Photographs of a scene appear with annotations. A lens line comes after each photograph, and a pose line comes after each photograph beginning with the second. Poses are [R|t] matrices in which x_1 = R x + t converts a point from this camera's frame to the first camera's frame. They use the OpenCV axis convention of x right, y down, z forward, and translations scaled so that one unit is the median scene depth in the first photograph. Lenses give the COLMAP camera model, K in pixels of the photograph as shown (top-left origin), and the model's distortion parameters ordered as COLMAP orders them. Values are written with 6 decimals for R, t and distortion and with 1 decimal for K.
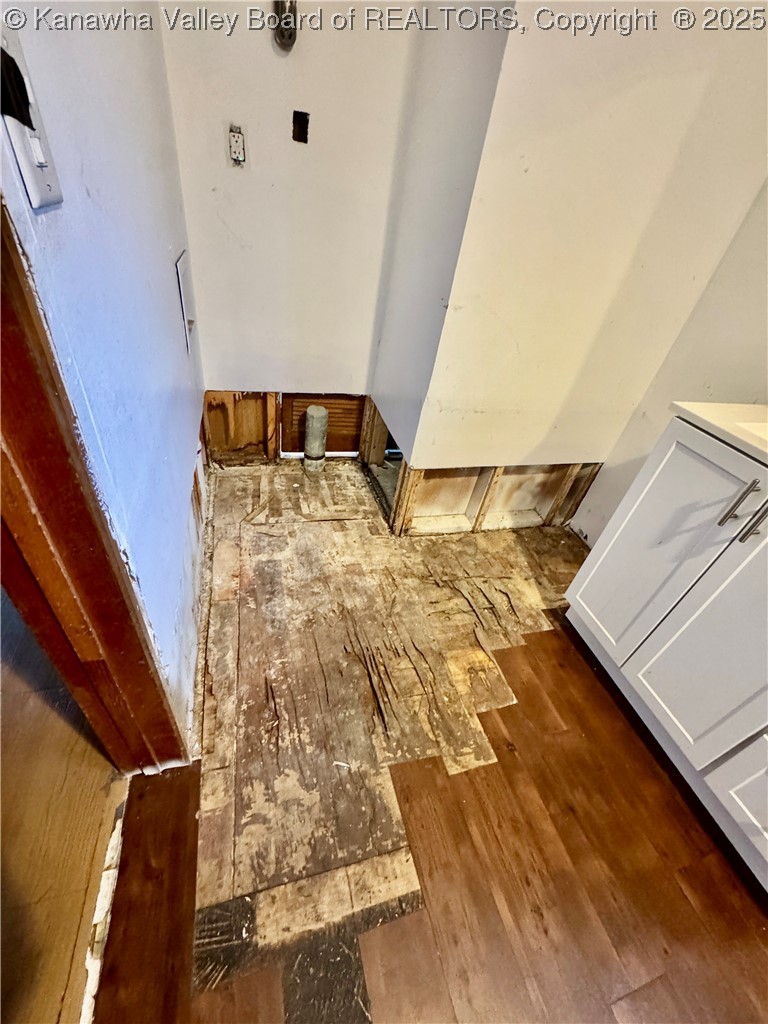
lens RADIAL K [[411.0, 0, 384.1], [0, 411.0, 513.9], [0, 0, 1]] dist [-0.001547, -0.000179]
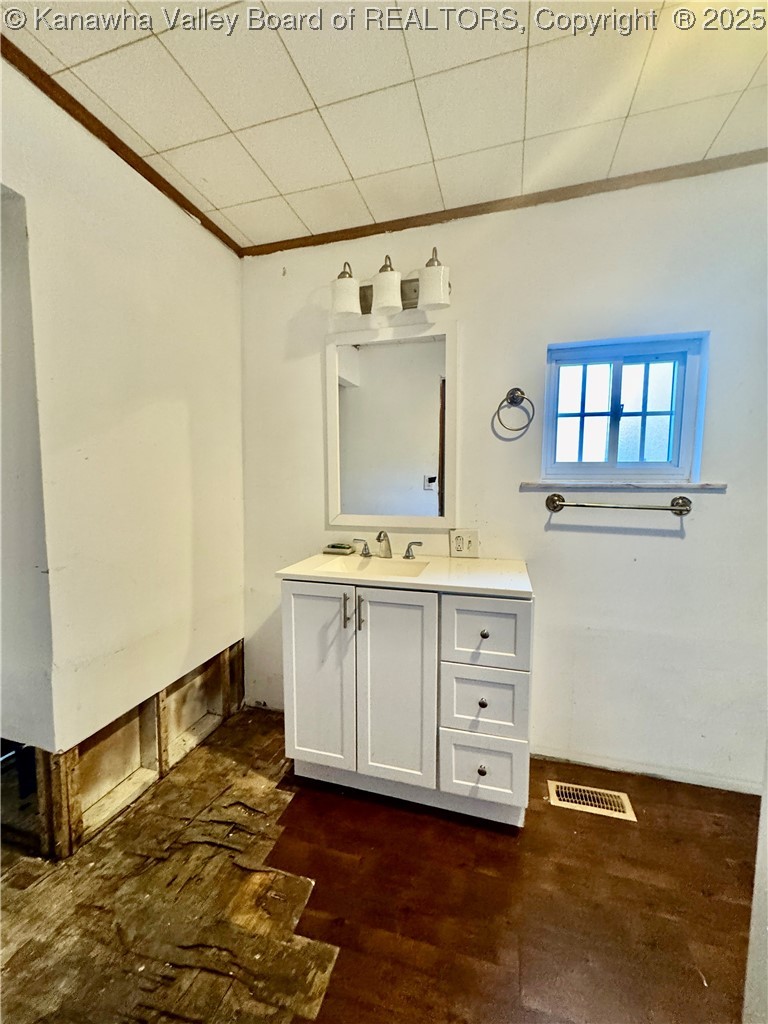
lens RADIAL K [[411.0, 0, 384.1], [0, 411.0, 513.9], [0, 0, 1]] dist [-0.001547, -0.000179]
pose [[0.525447, -0.223041, 0.821071, -0.137381], [0.578416, 0.801366, -0.152471, 0.001970], [-0.623971, 0.555037, 0.550086, -0.085926]]
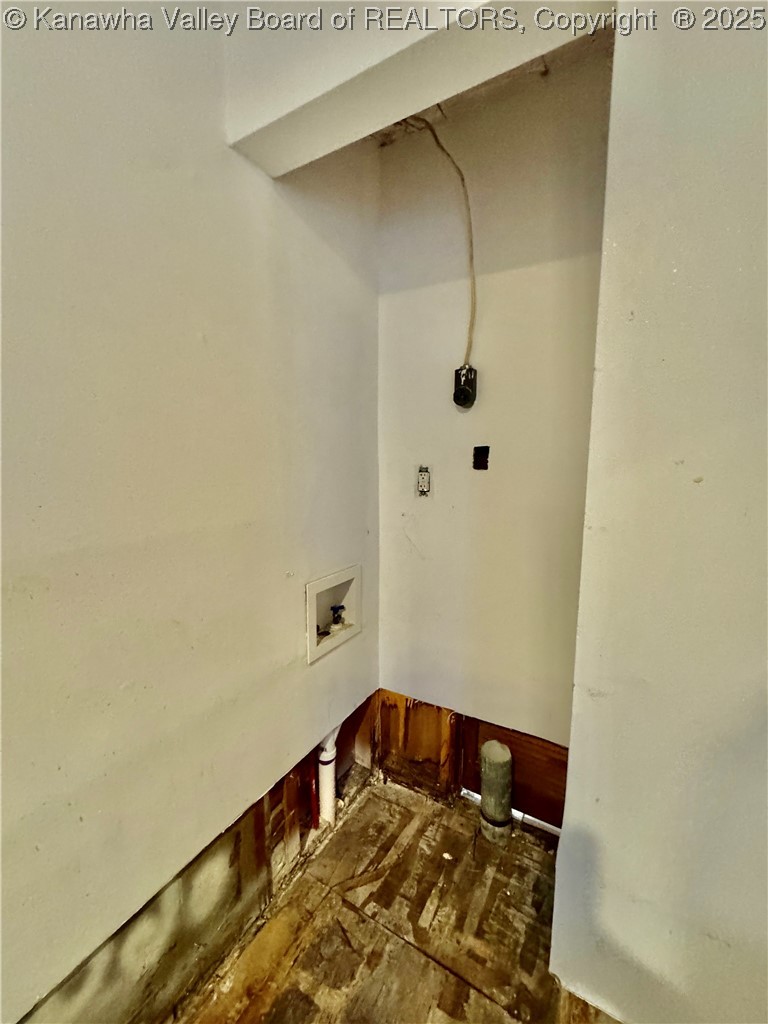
lens RADIAL K [[411.0, 0, 384.1], [0, 411.0, 513.9], [0, 0, 1]] dist [-0.001547, -0.000179]
pose [[0.691302, -0.051721, -0.720713, 0.261205], [-0.360775, 0.839502, -0.406297, -0.261135], [0.626054, 0.540889, 0.561690, 0.281559]]
